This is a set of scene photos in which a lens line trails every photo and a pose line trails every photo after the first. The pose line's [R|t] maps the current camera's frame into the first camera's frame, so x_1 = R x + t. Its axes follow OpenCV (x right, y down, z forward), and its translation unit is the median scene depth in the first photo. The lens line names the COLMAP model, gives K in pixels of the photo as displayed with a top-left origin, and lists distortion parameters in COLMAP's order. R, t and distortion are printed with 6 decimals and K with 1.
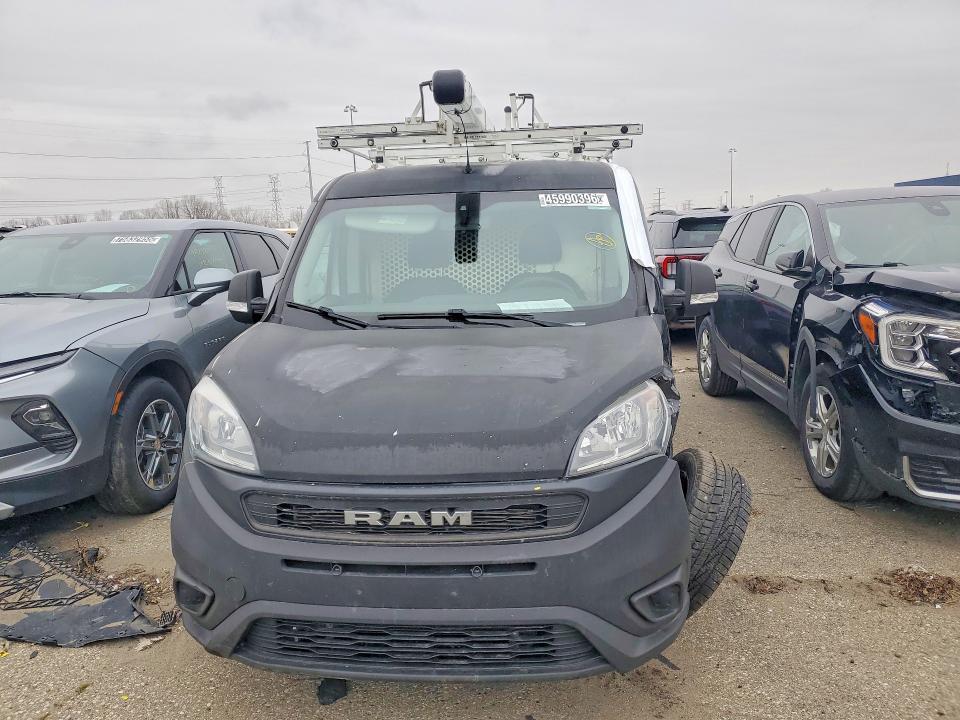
lens RADIAL K [[766.6, 0, 480.0], [0, 766.6, 360.0], [0, 0, 1]] dist [0.030606, -0.006393]
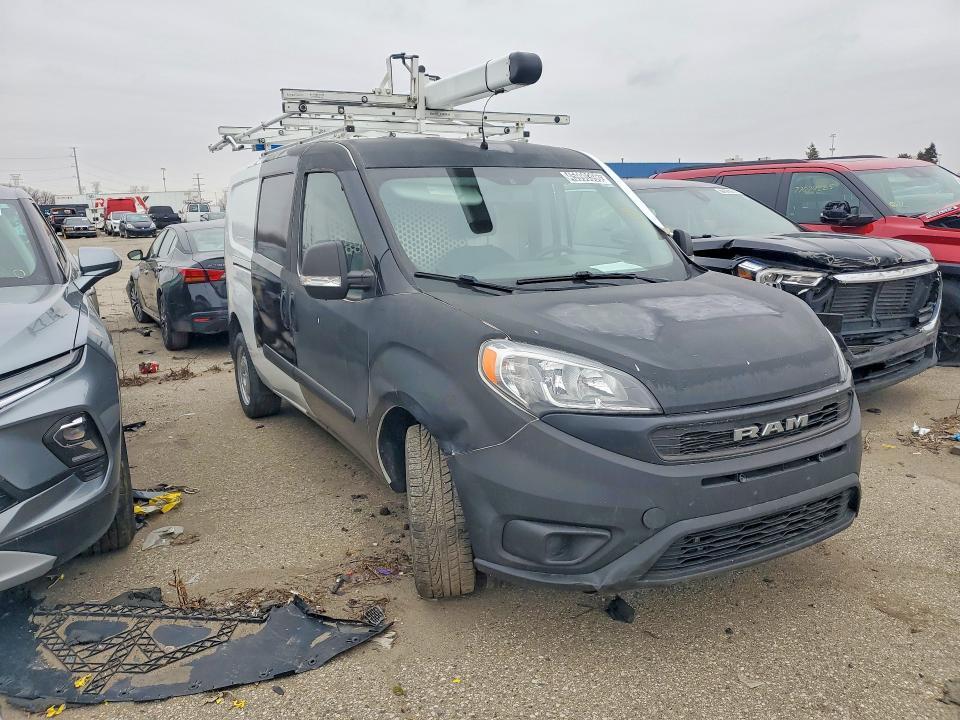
lens RADIAL K [[766.6, 0, 480.0], [0, 766.6, 360.0], [0, 0, 1]] dist [0.030606, -0.006393]
pose [[0.818857, -0.095532, 0.565992, -0.735905], [0.087600, 0.995301, 0.041257, 0.002789], [-0.567273, 0.015798, 0.823378, 0.151112]]
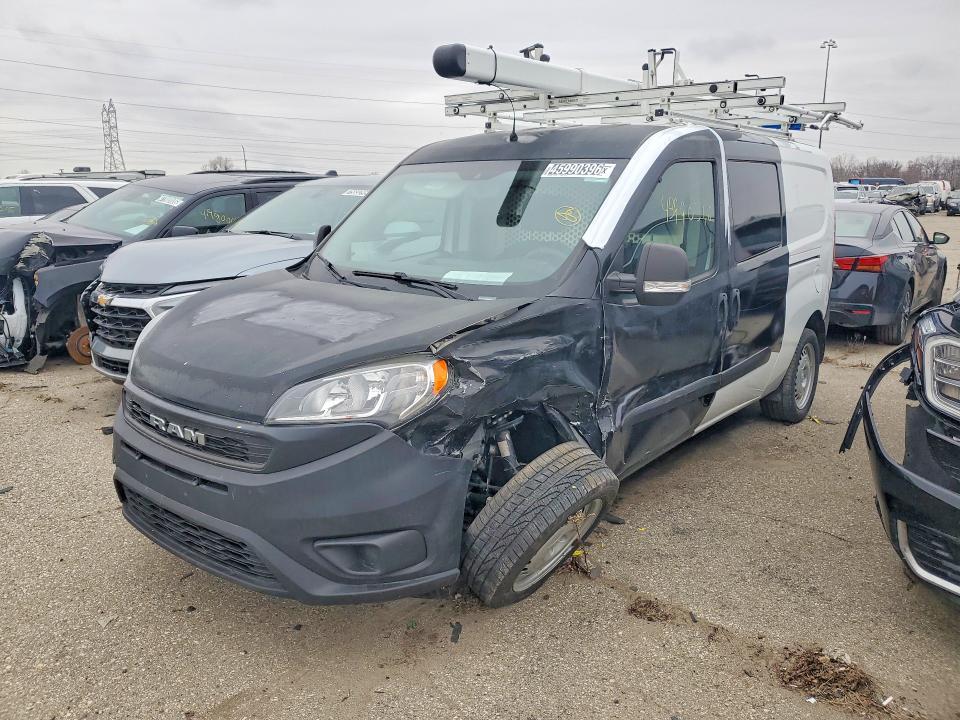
lens RADIAL K [[779.1, 0, 470.9], [0, 779.1, 360.4], [0, 0, 1]] dist [0.014475, 0.005195]
pose [[0.818596, 0.155035, -0.553050, 0.629478], [-0.120235, 0.987803, 0.098943, -0.059228], [0.561644, -0.014498, 0.827252, 0.127382]]
